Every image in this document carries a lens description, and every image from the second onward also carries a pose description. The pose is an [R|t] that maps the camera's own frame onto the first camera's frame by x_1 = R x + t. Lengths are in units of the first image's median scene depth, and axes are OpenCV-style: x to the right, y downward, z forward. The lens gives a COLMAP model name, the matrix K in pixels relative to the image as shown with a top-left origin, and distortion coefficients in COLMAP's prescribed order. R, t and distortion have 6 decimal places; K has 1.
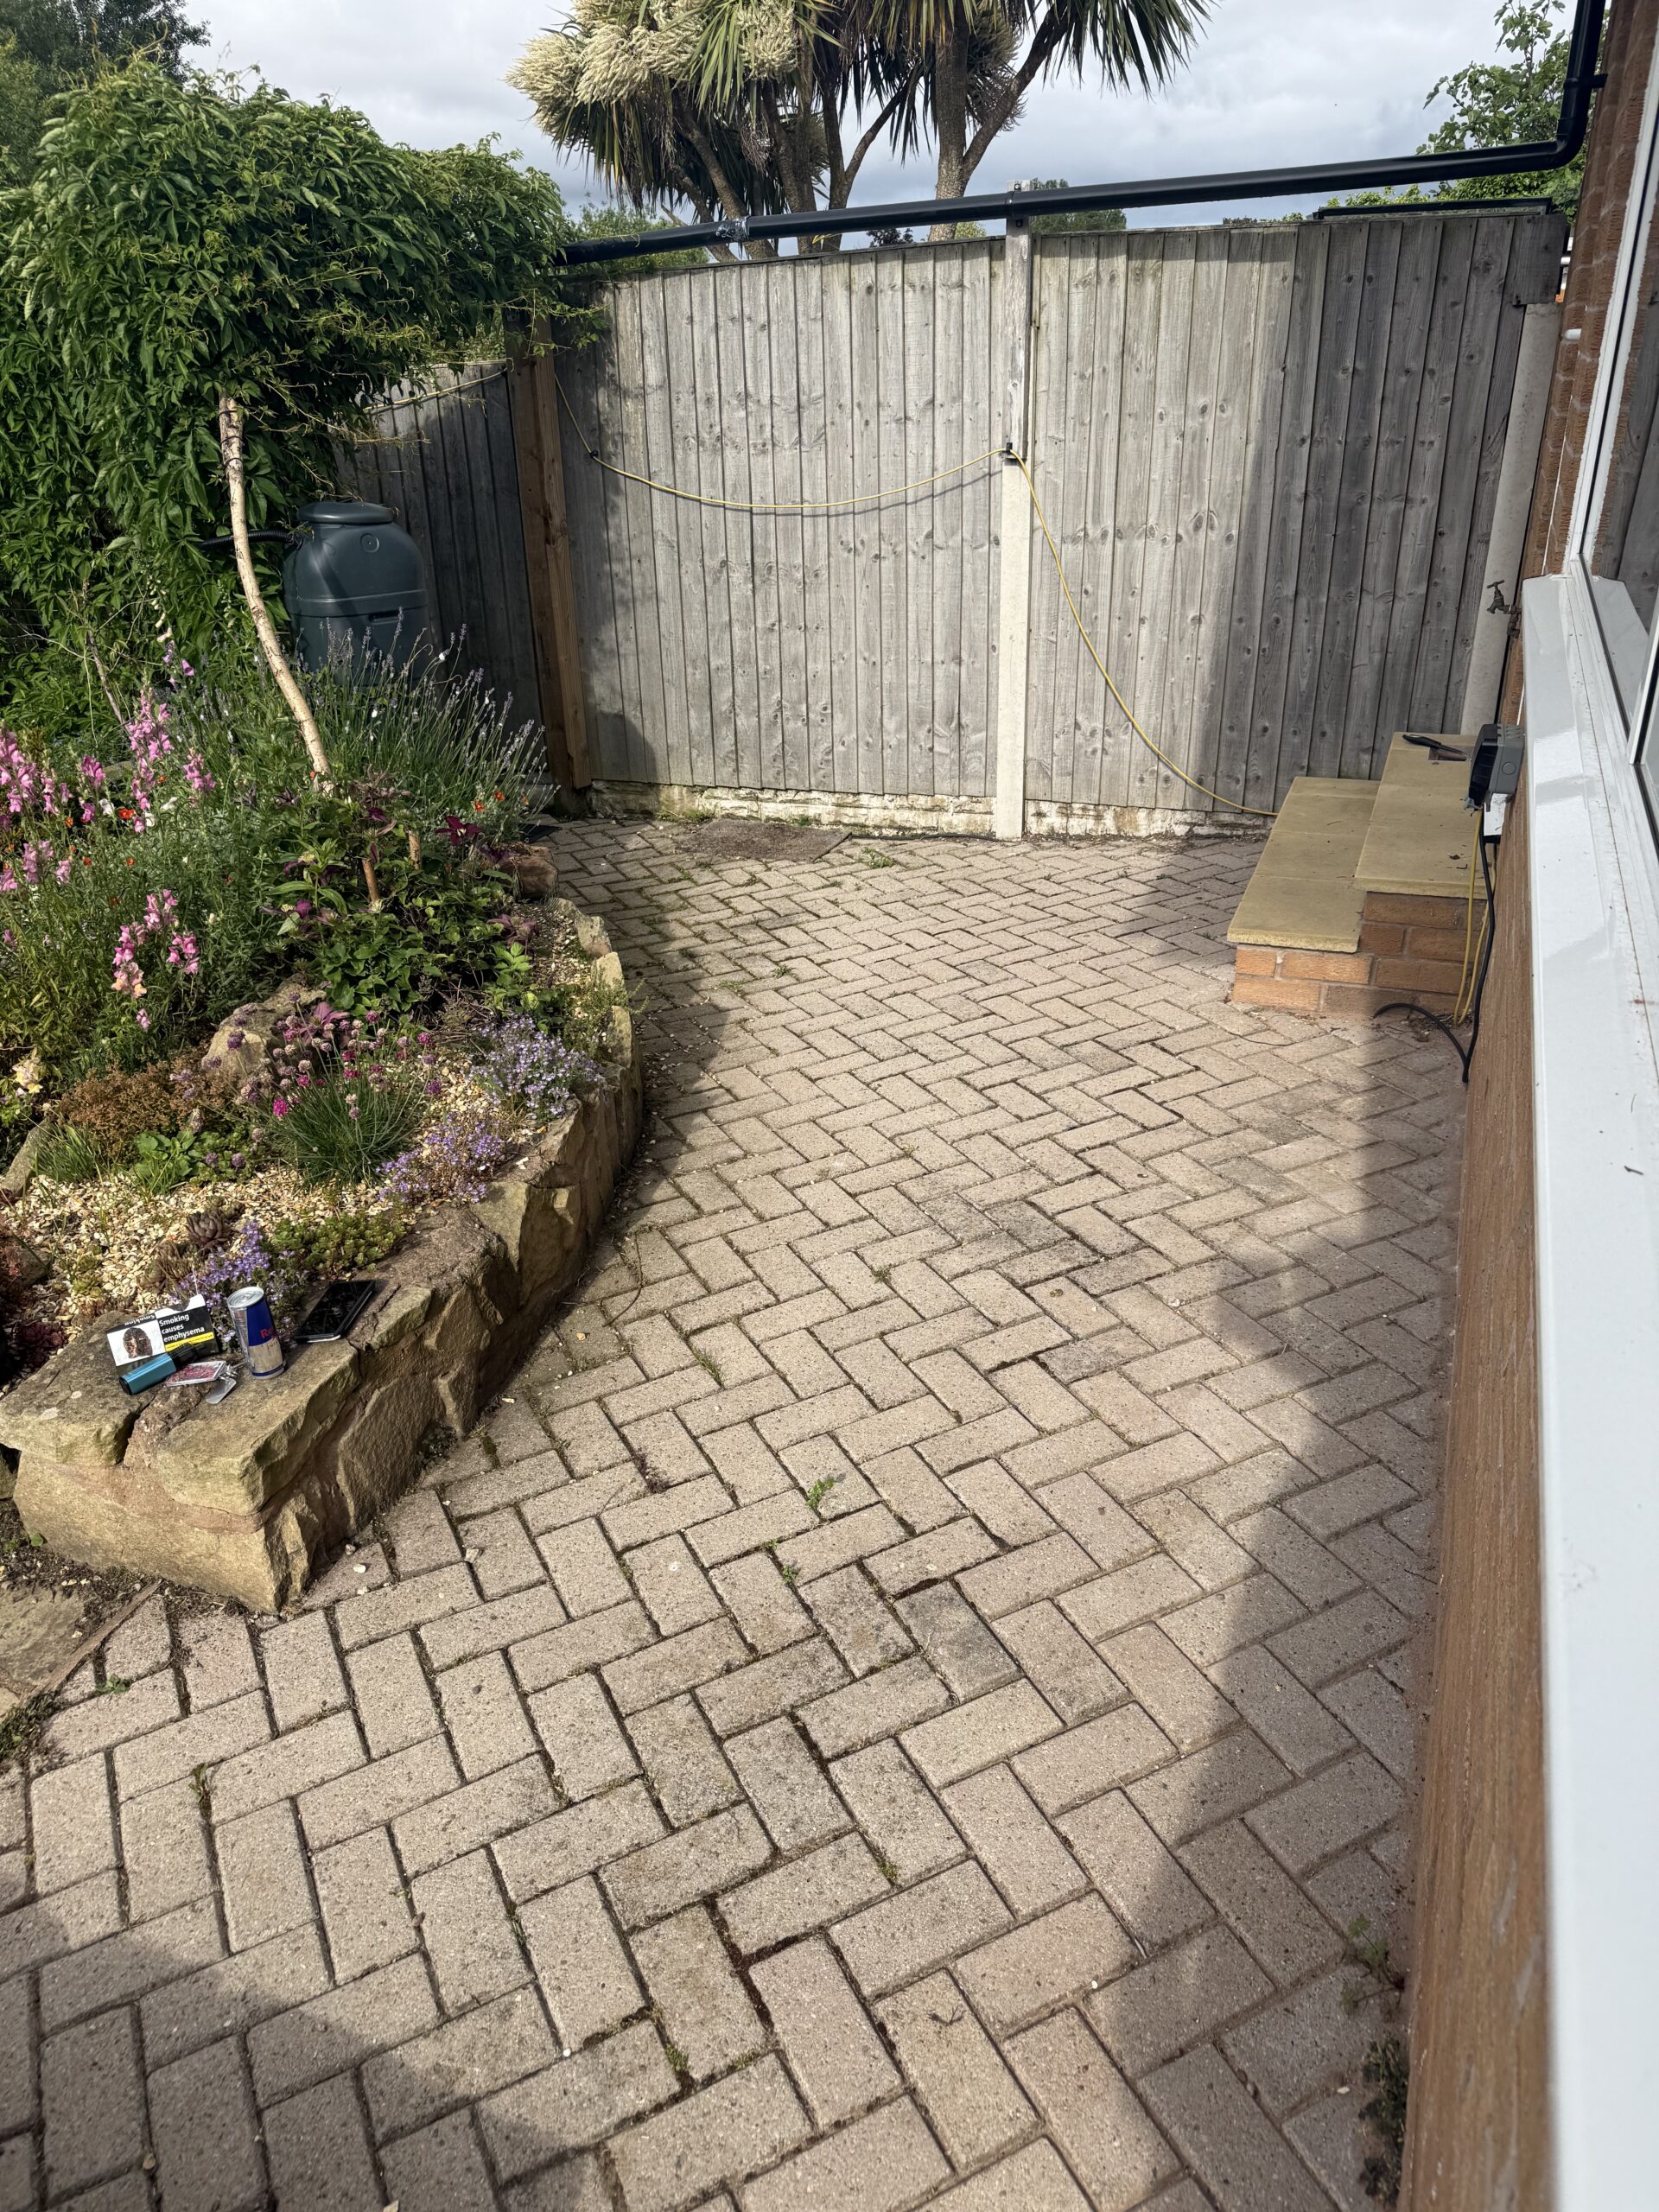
lens RADIAL K [[1562.3, 0, 846.3], [0, 1562.3, 1136.0], [0, 0, 1]] dist [0.030493, -0.046394]
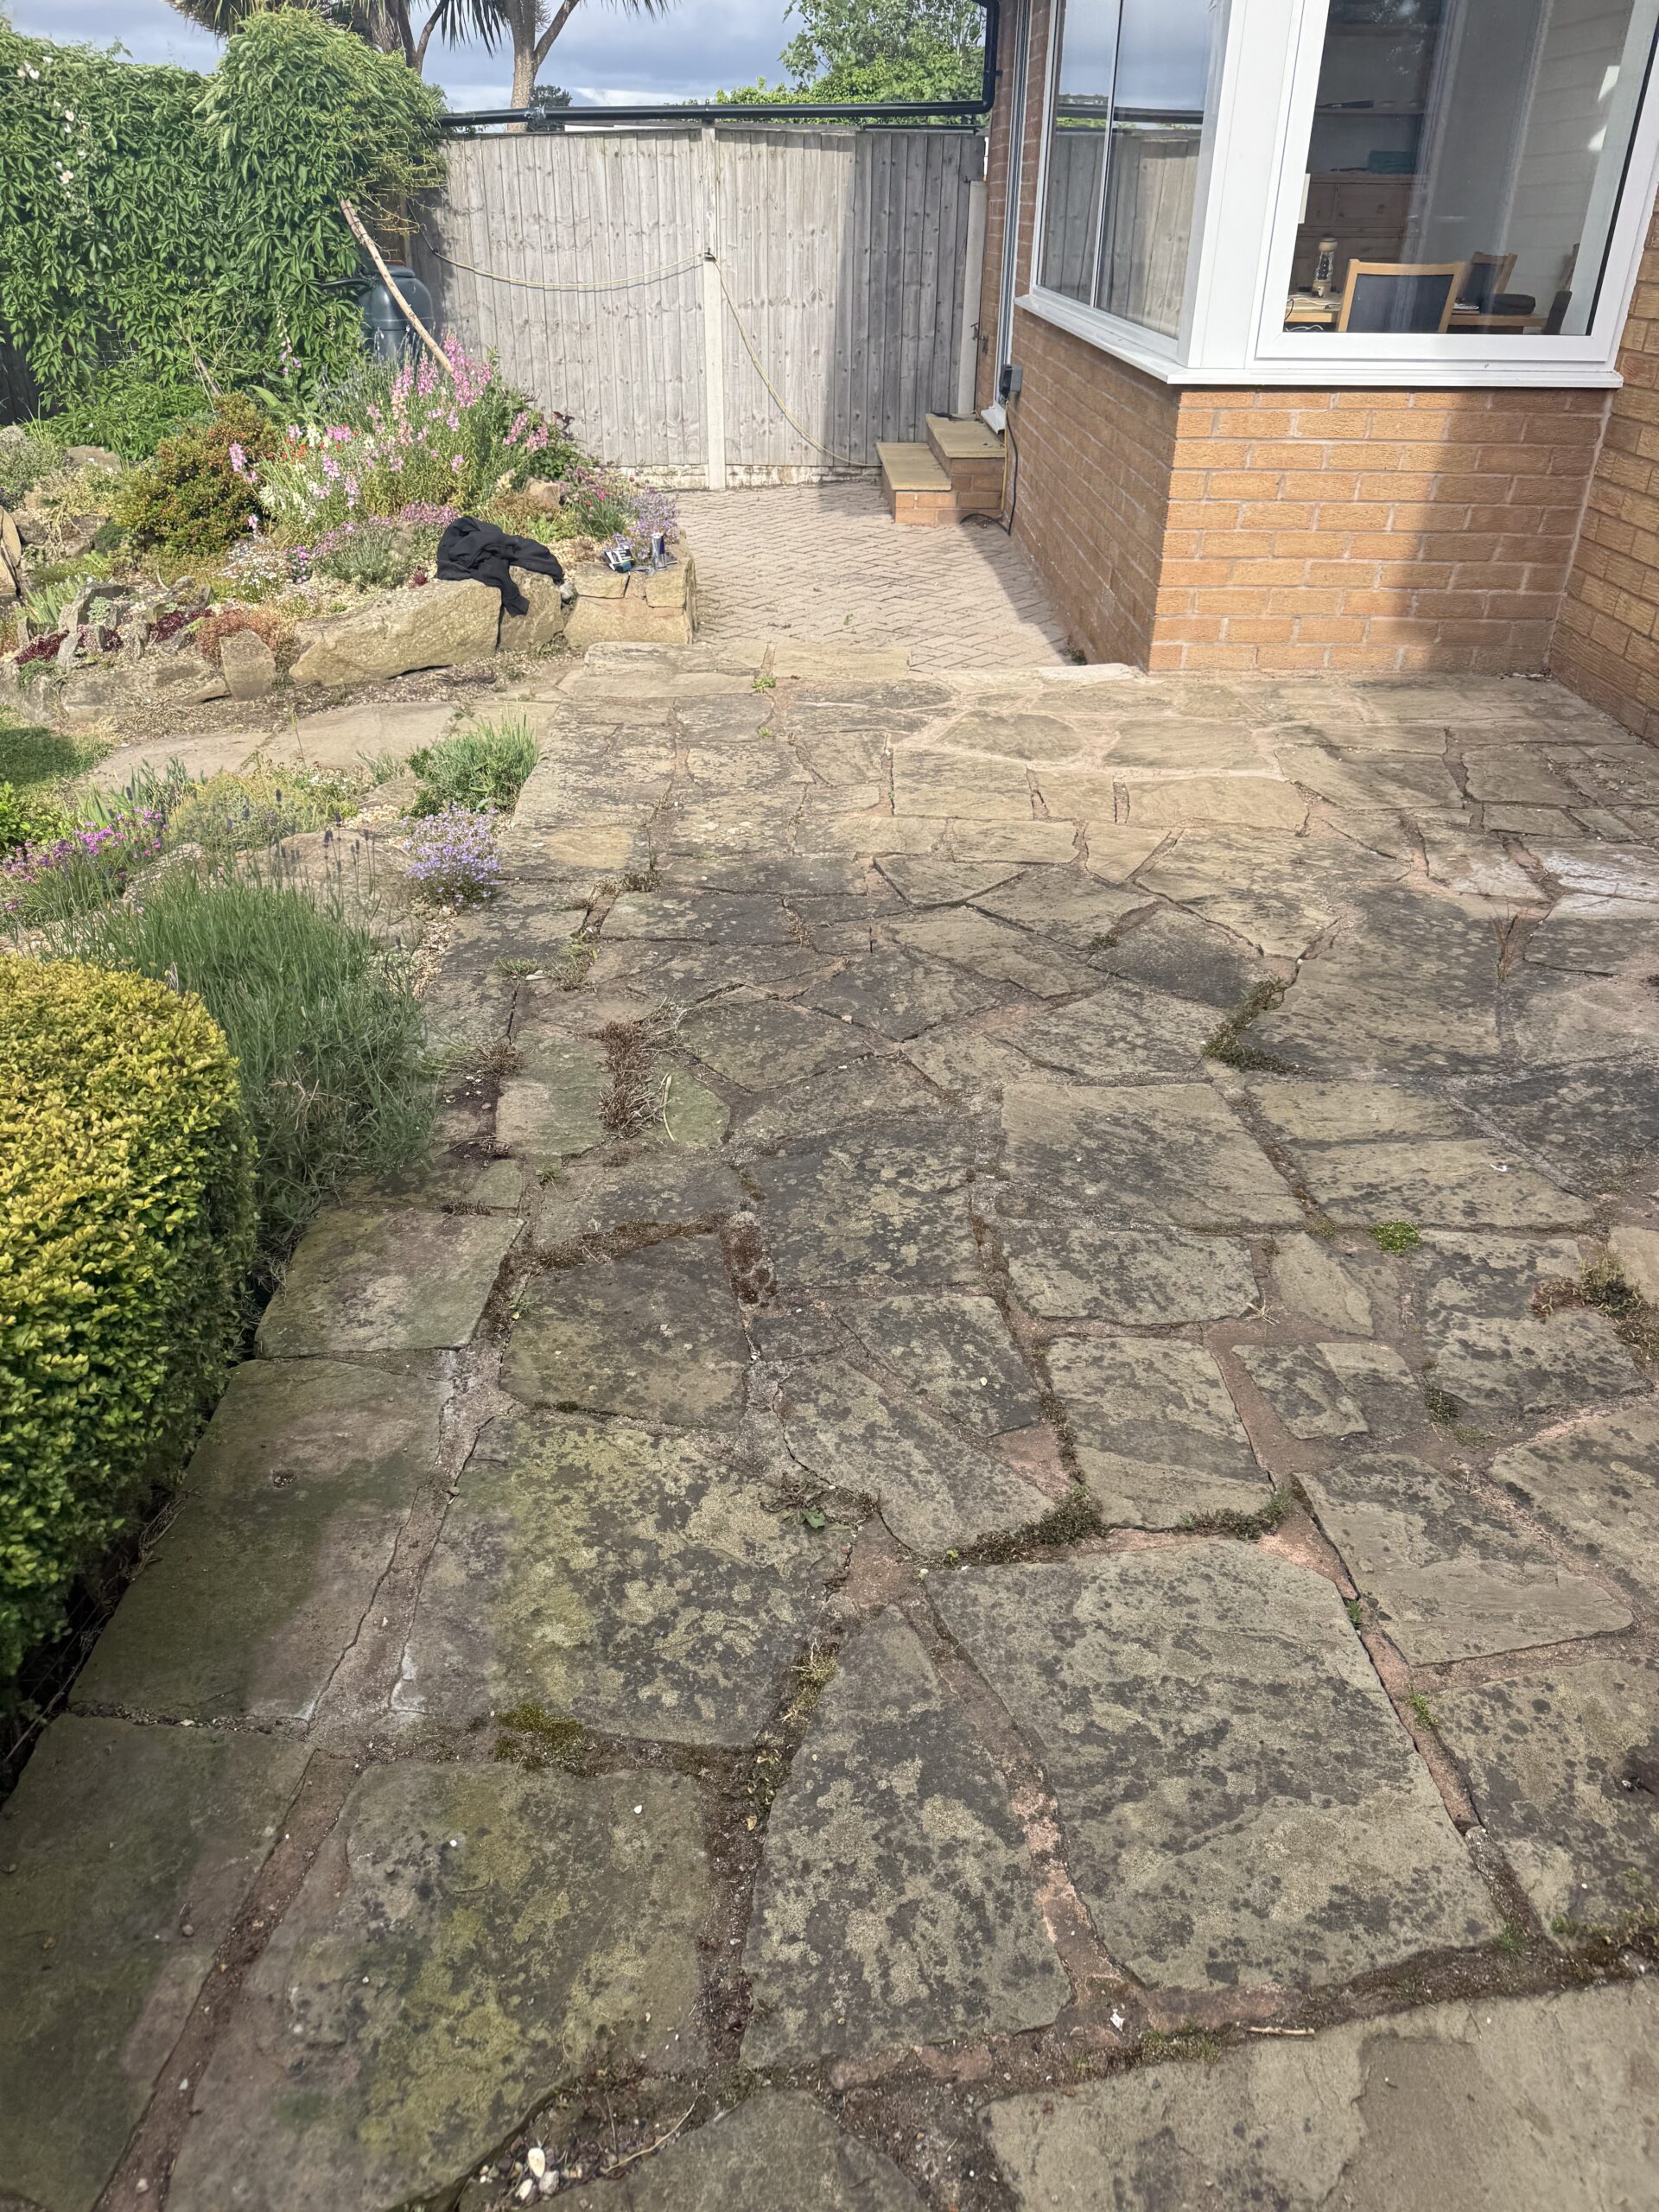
lens RADIAL K [[1538.1, 0, 829.5], [0, 1538.1, 1106.0], [0, 0, 1]] dist [-0.004509, 0.001664]
pose [[0.927959, -0.155371, 0.338751, -0.497786], [0.135141, 0.987372, 0.082669, 0.384169], [-0.347317, -0.030934, 0.937237, -0.693044]]
